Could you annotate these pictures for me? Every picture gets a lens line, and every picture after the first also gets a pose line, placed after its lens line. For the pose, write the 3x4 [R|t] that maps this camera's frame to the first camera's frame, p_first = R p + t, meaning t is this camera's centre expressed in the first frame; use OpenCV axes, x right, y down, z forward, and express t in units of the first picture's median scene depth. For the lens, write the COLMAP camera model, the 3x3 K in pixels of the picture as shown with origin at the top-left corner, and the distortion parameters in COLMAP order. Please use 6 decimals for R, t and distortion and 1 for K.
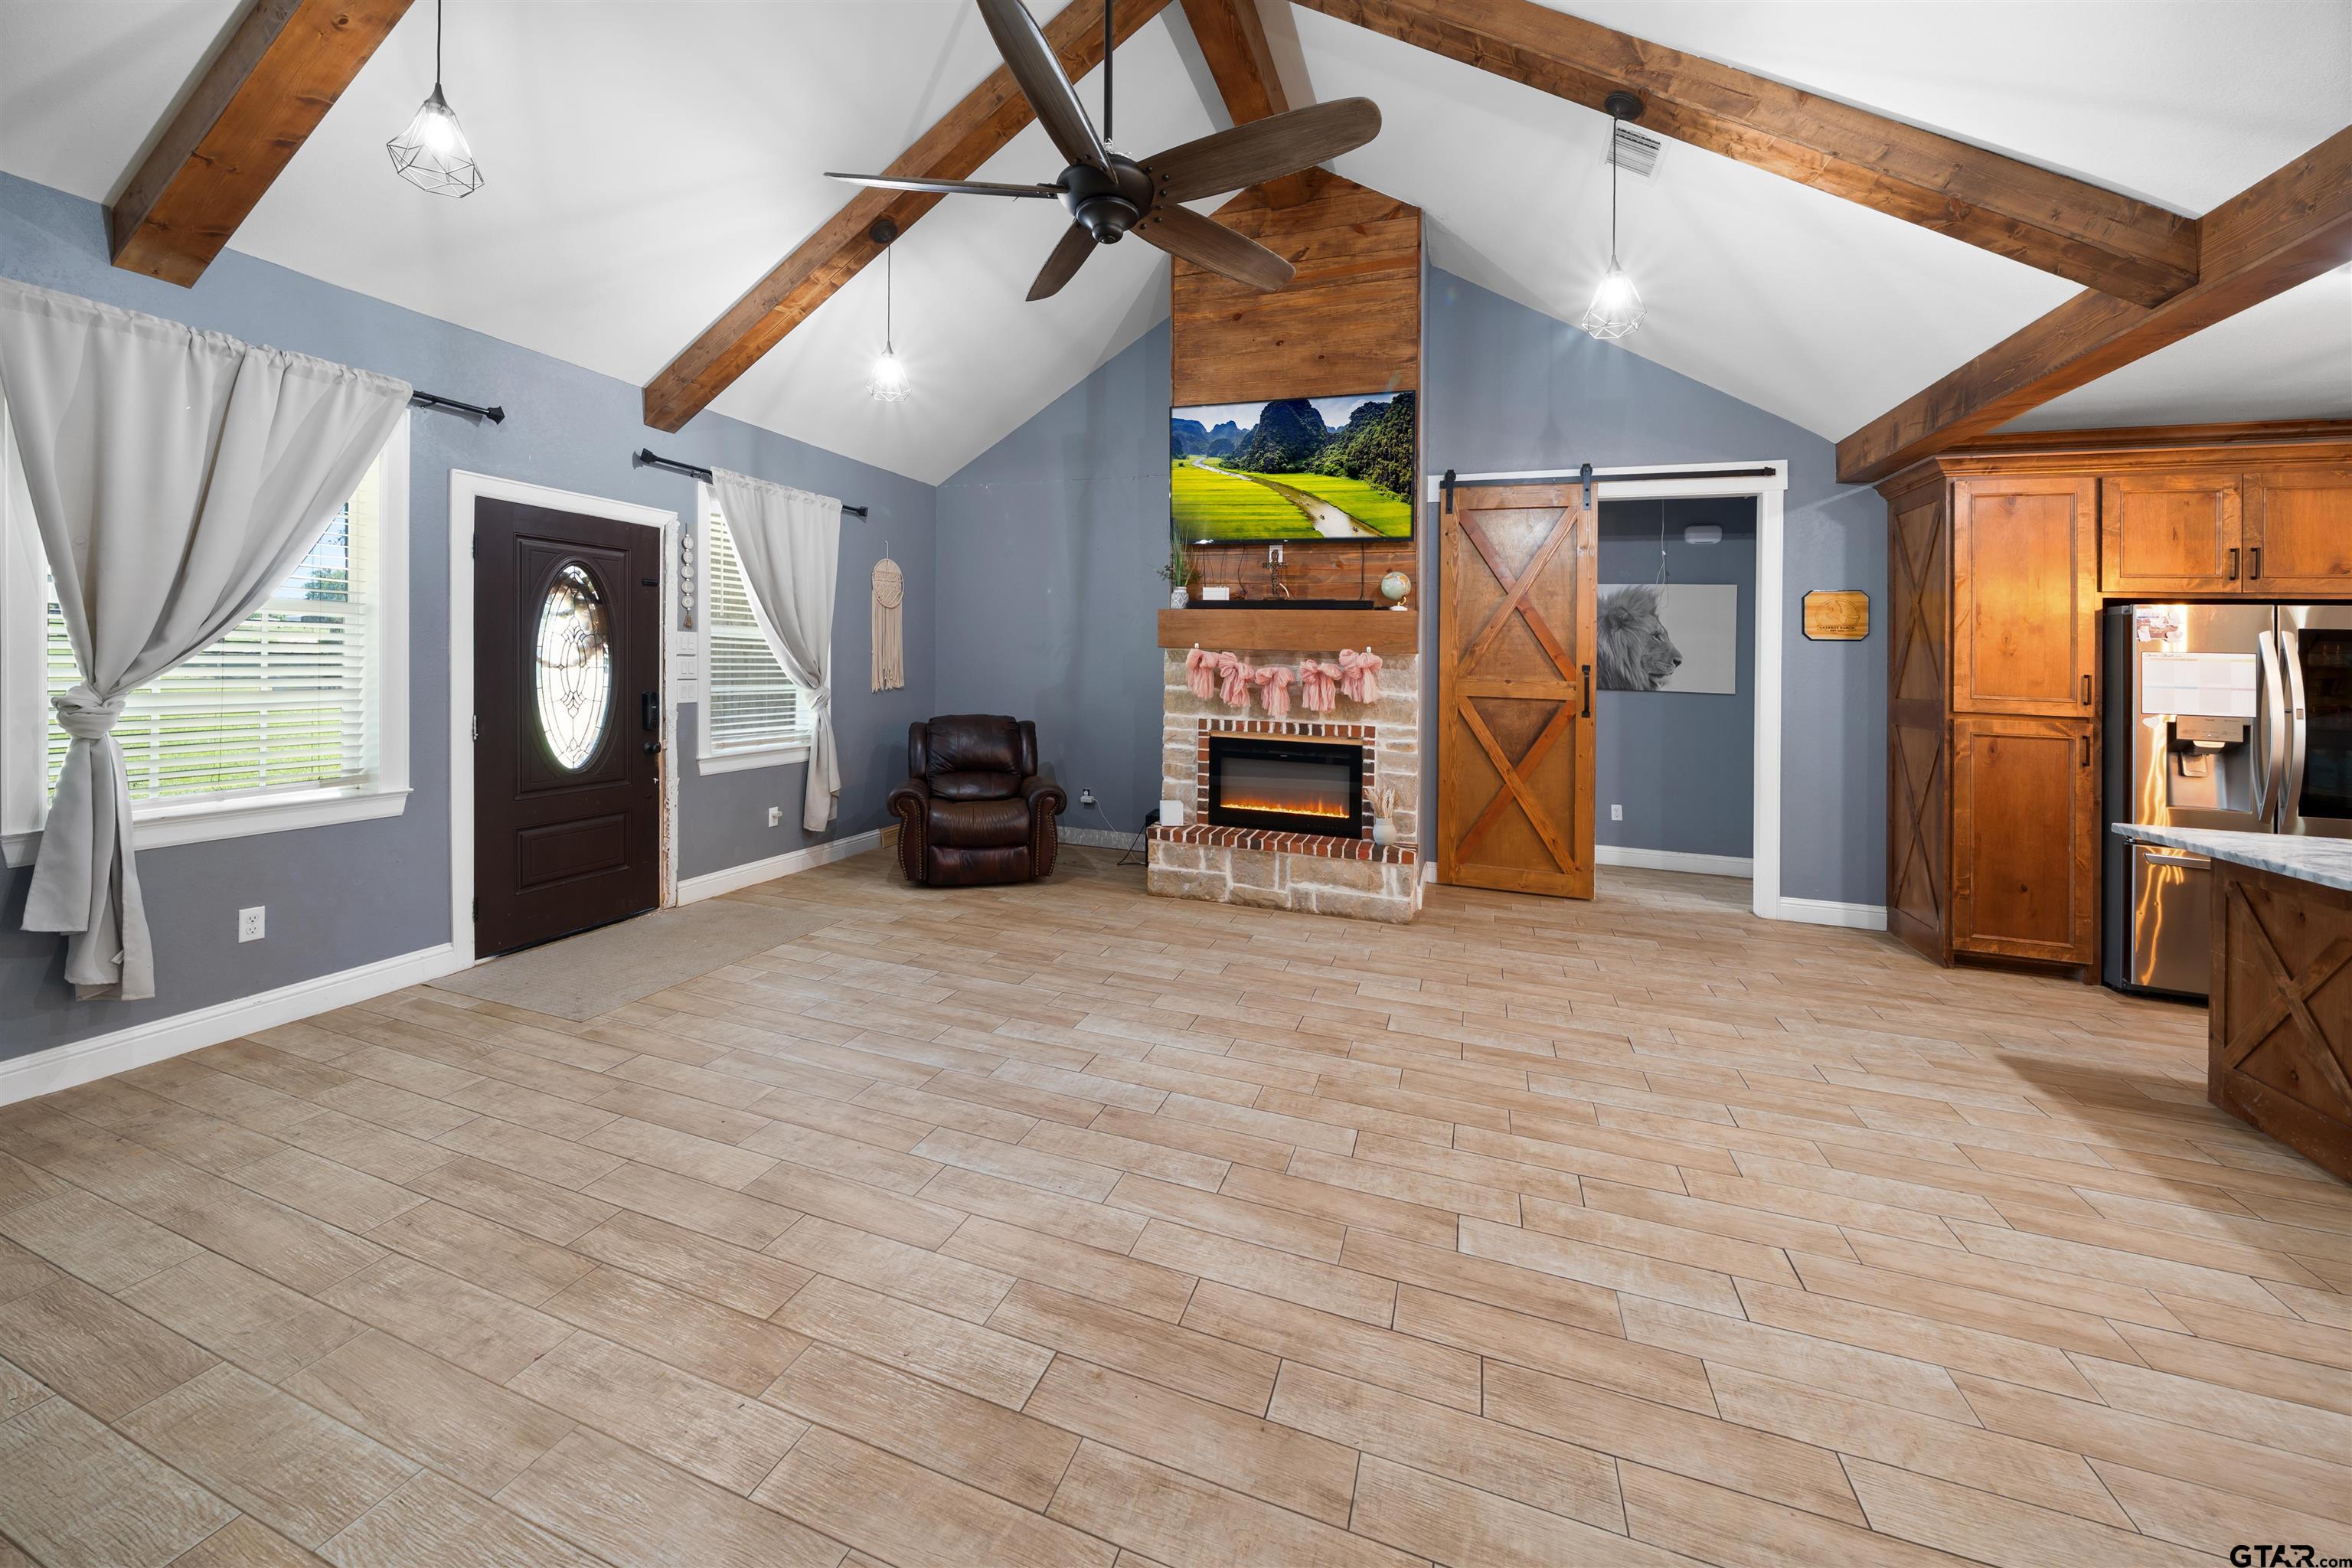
lens RADIAL K [[860.9, 0, 1170.7], [0, 860.9, 656.1], [0, 0, 1]] dist [-0.003505, -0.000777]
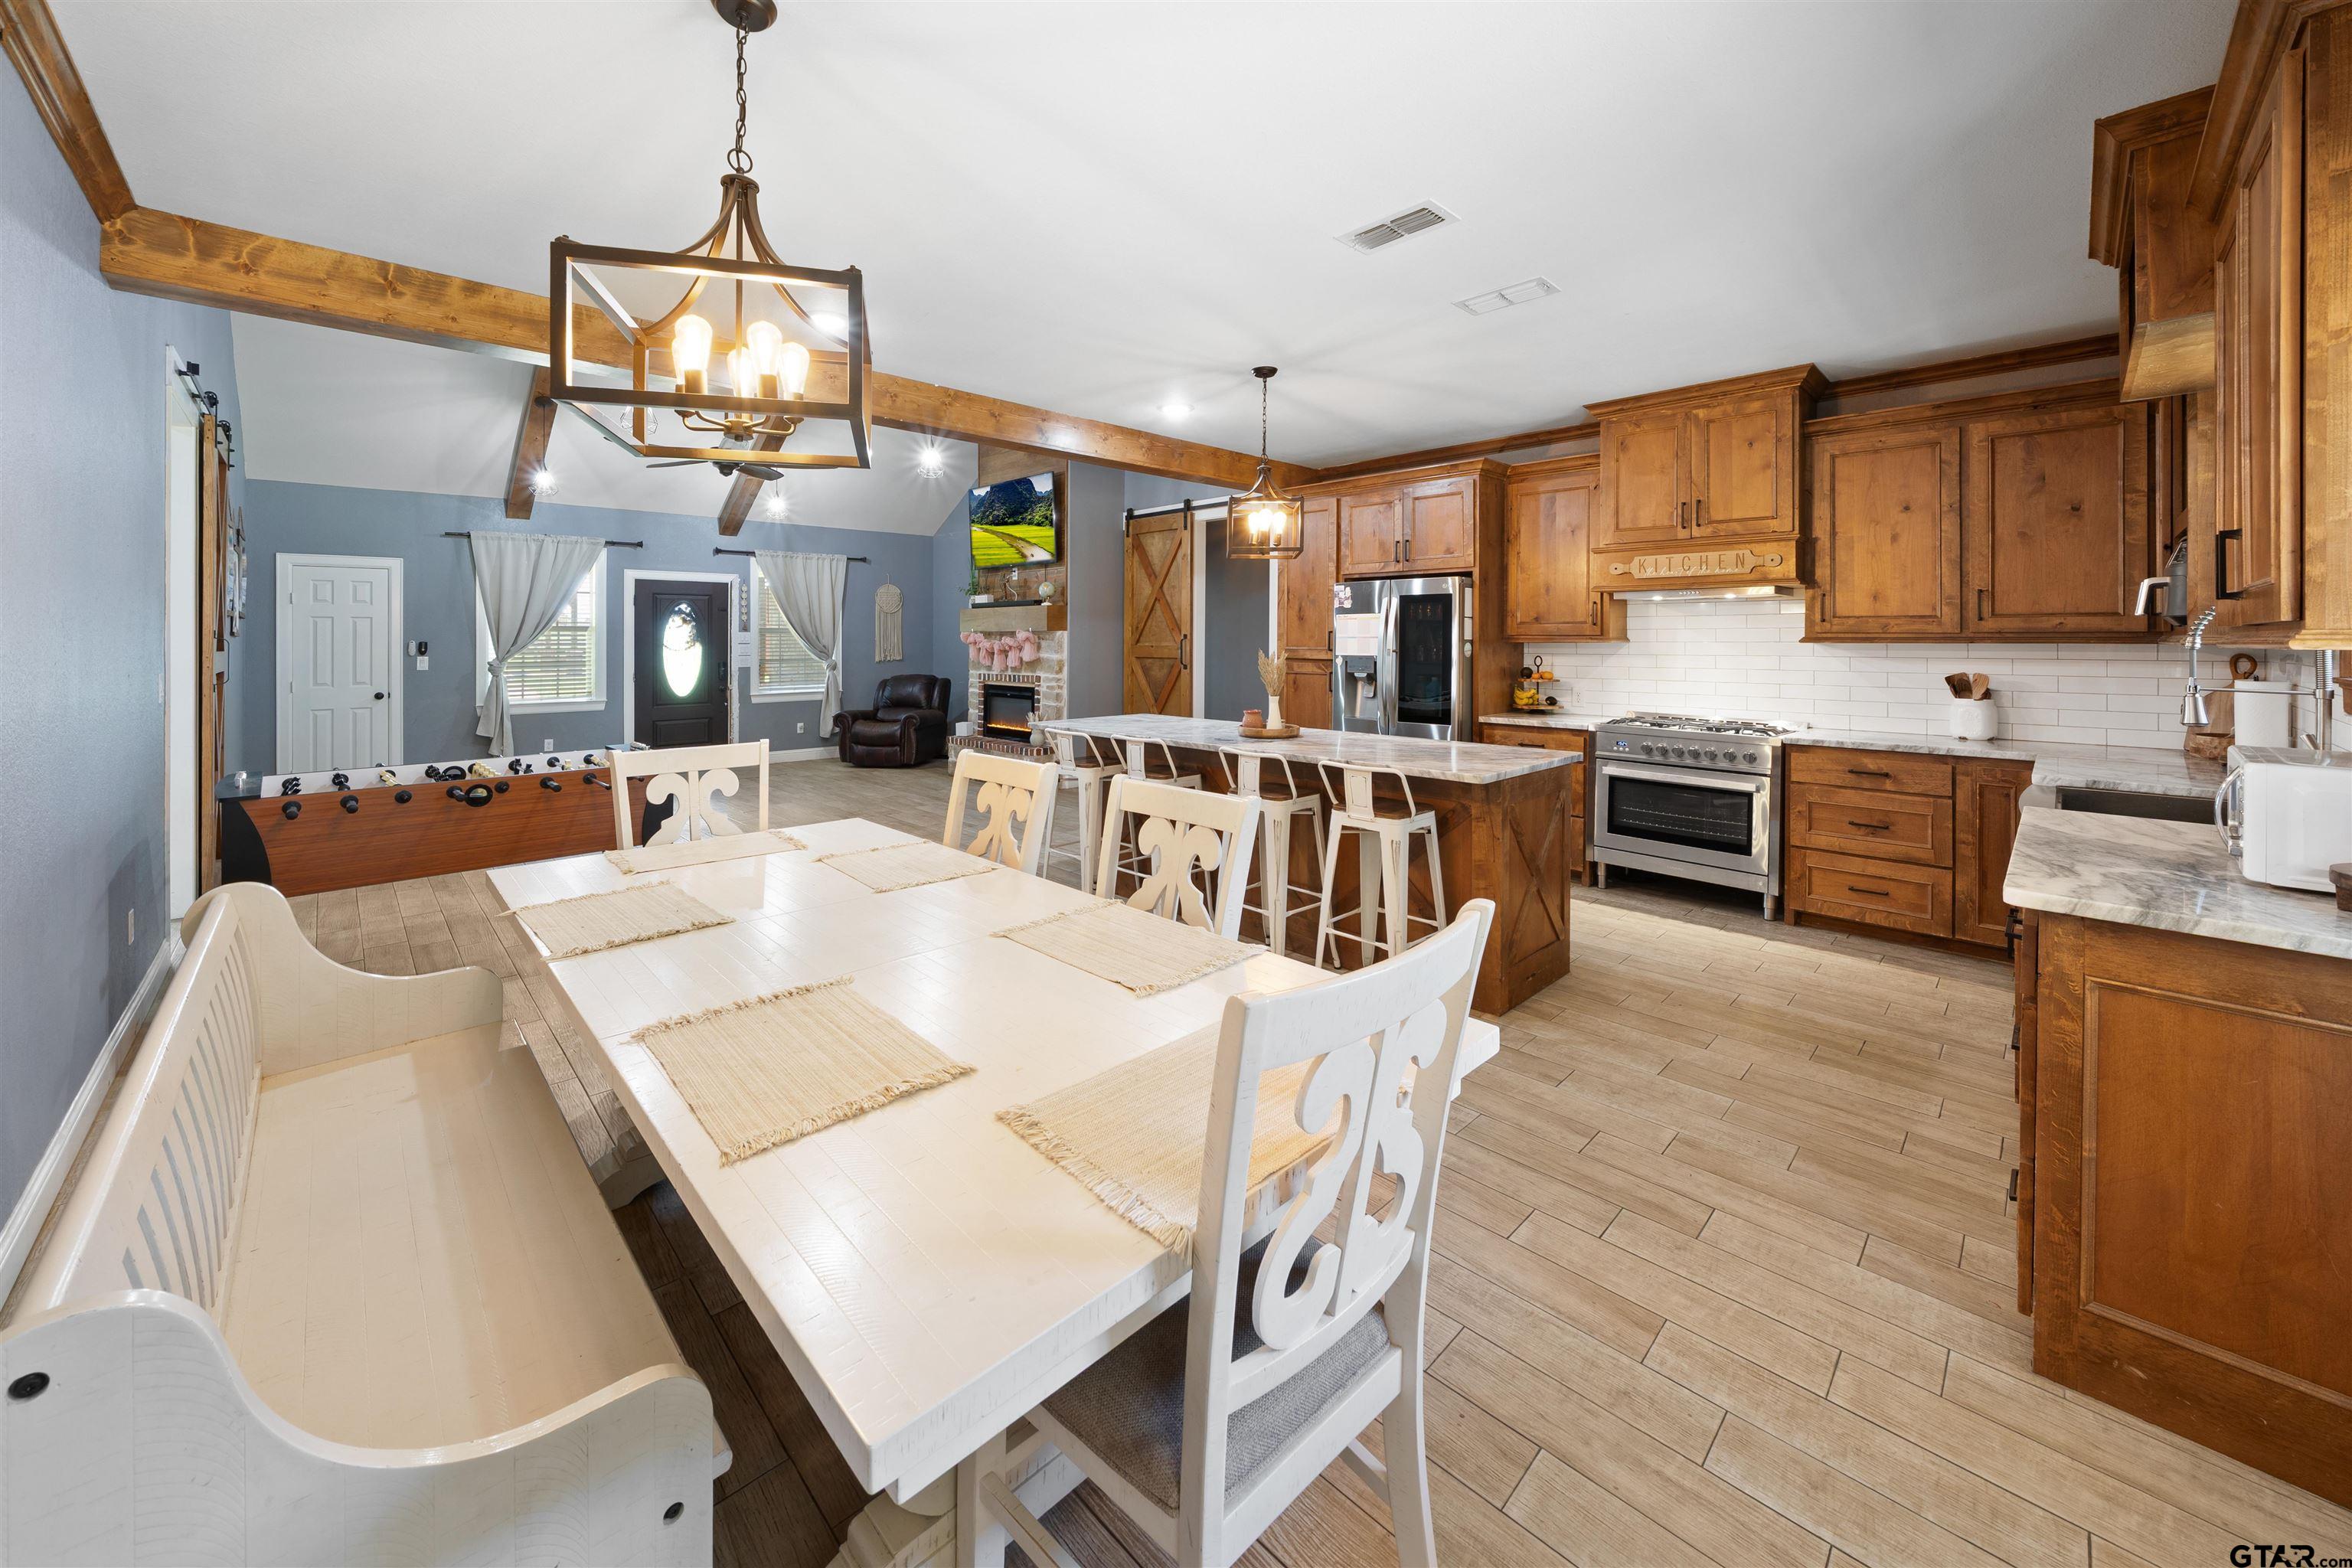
lens RADIAL K [[860.9, 0, 1170.9], [0, 860.9, 630.7], [0, 0, 1]] dist [-0.003505, -0.000777]
pose [[0.900224, -0.034621, -0.434049, 1.245279], [0.029679, 0.999395, -0.018159, 0.034819], [0.434415, 0.003465, 0.900706, -0.400112]]
